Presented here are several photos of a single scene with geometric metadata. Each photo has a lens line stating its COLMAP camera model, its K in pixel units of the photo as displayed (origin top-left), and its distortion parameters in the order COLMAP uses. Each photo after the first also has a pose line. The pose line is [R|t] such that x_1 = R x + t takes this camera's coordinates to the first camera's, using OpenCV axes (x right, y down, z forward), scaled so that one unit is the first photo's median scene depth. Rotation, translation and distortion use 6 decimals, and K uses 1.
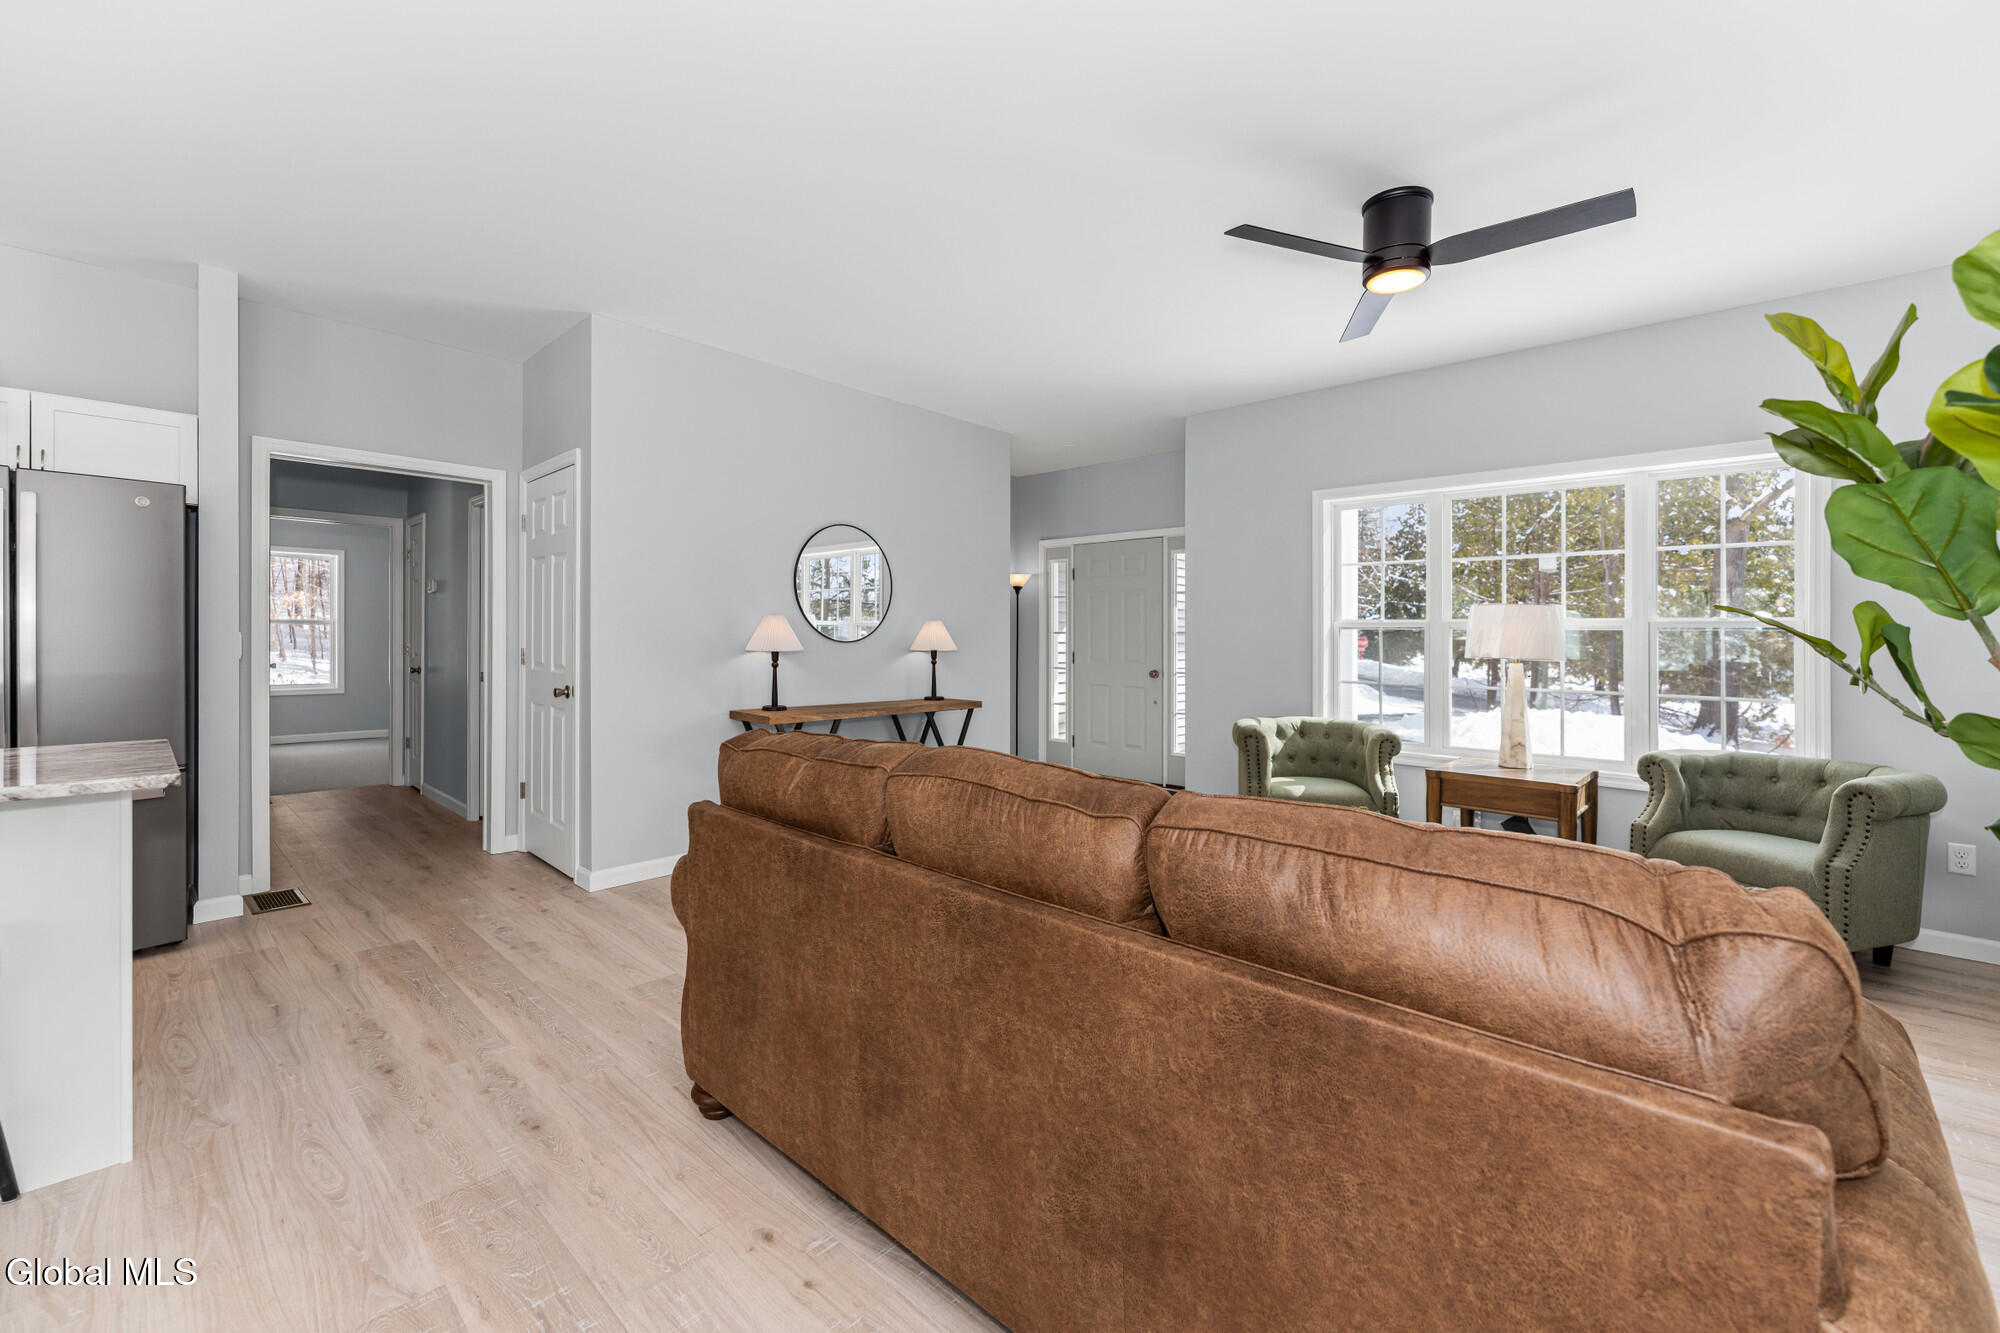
lens RADIAL K [[805.6, 0, 994.9], [0, 805.6, 662.0], [0, 0, 1]] dist [0.001555, -0.000340]
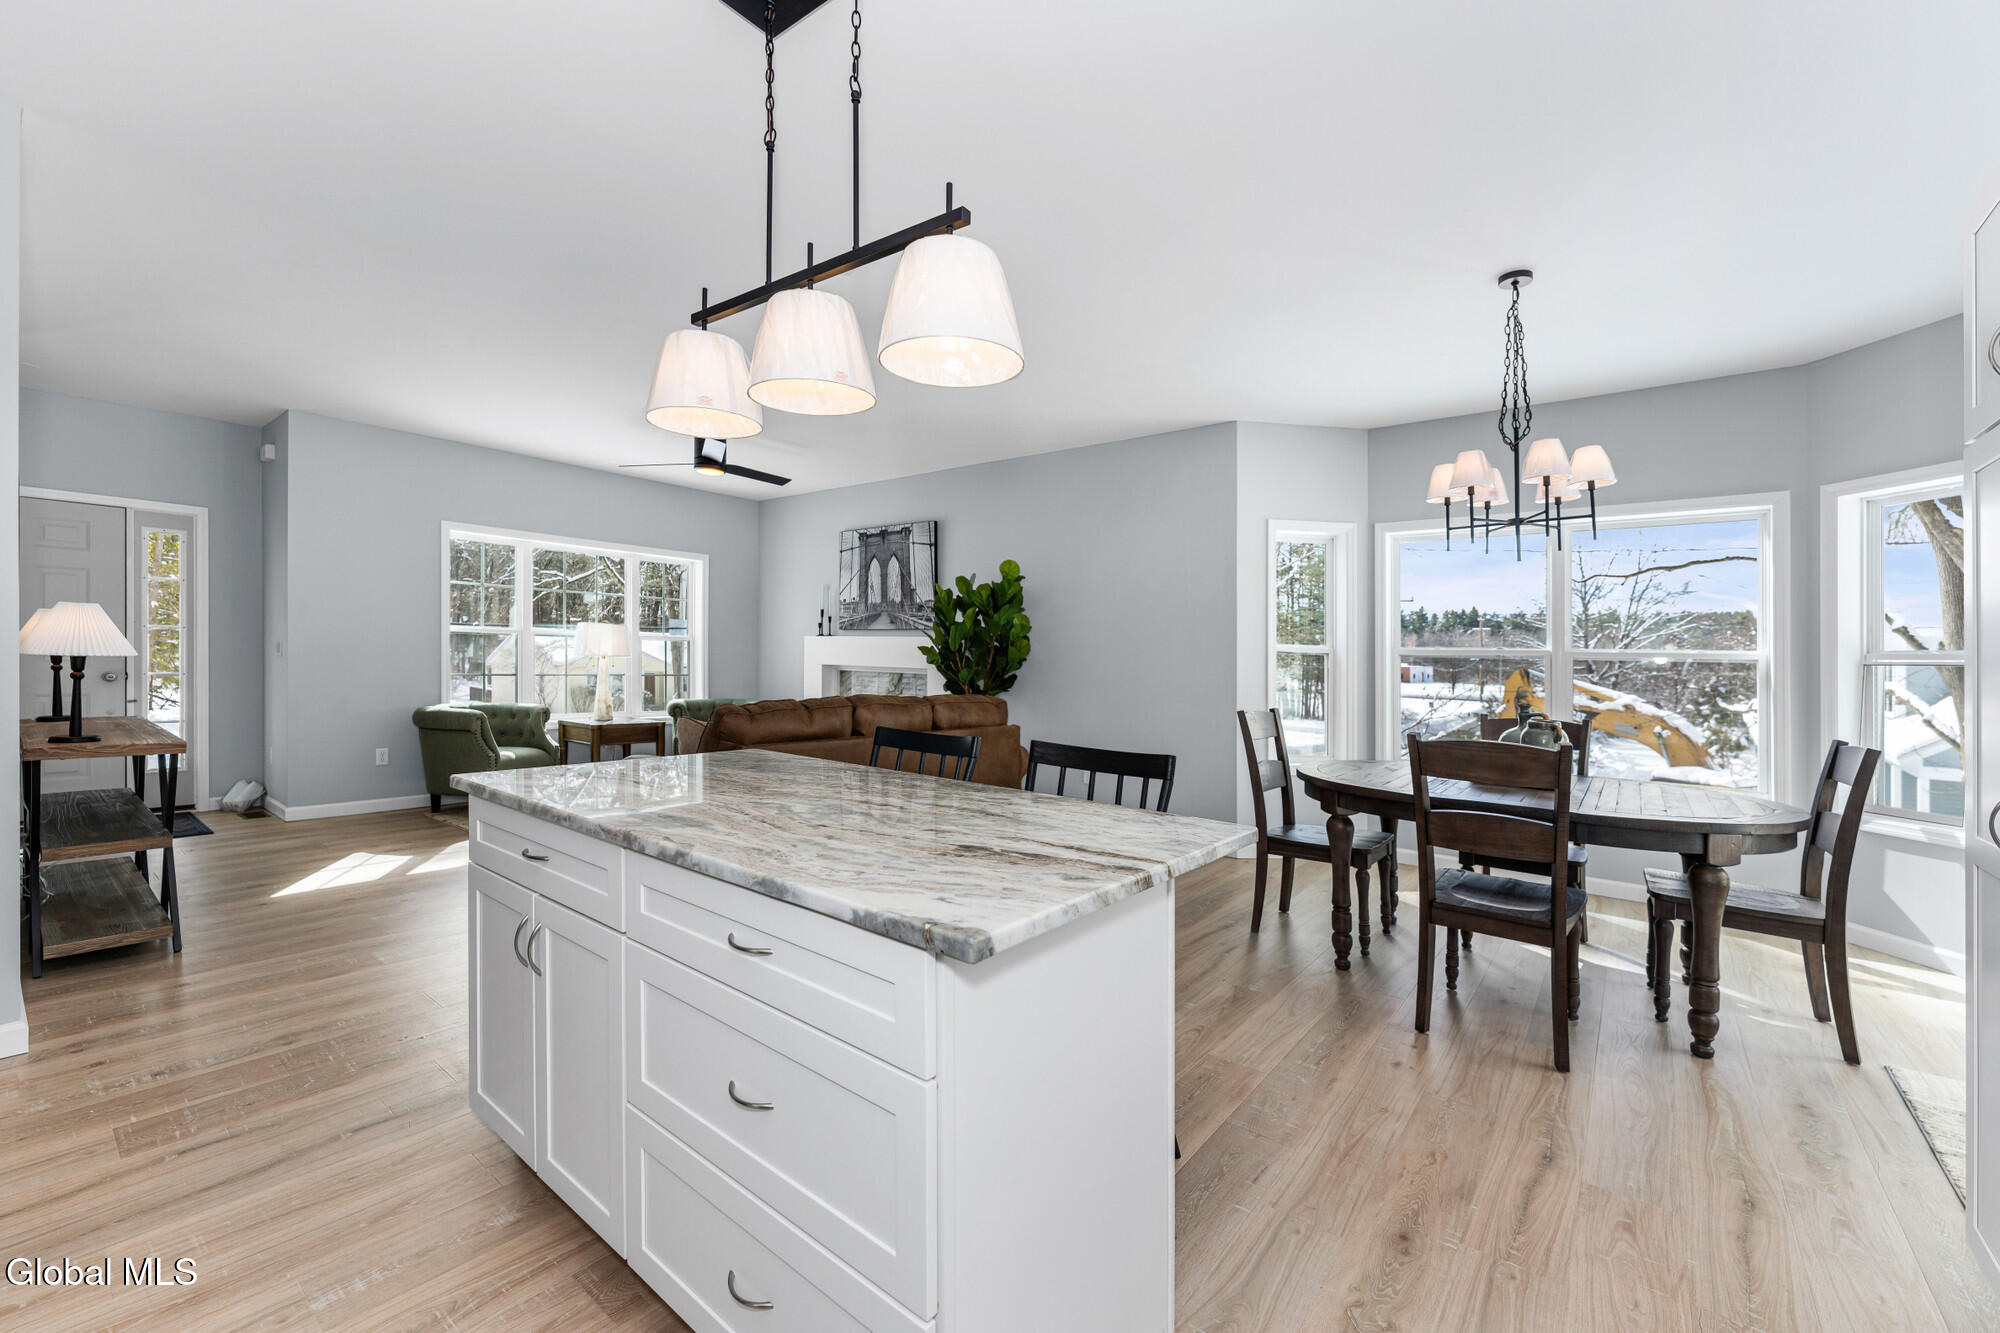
lens RADIAL K [[805.6, 0, 996.3], [0, 805.6, 659.4], [0, 0, 1]] dist [0.001555, -0.000340]
pose [[-0.065057, -0.015687, 0.997758, -1.405368], [0.001536, 0.999874, 0.015821, -0.028179], [-0.997880, 0.002562, -0.065025, 0.362791]]
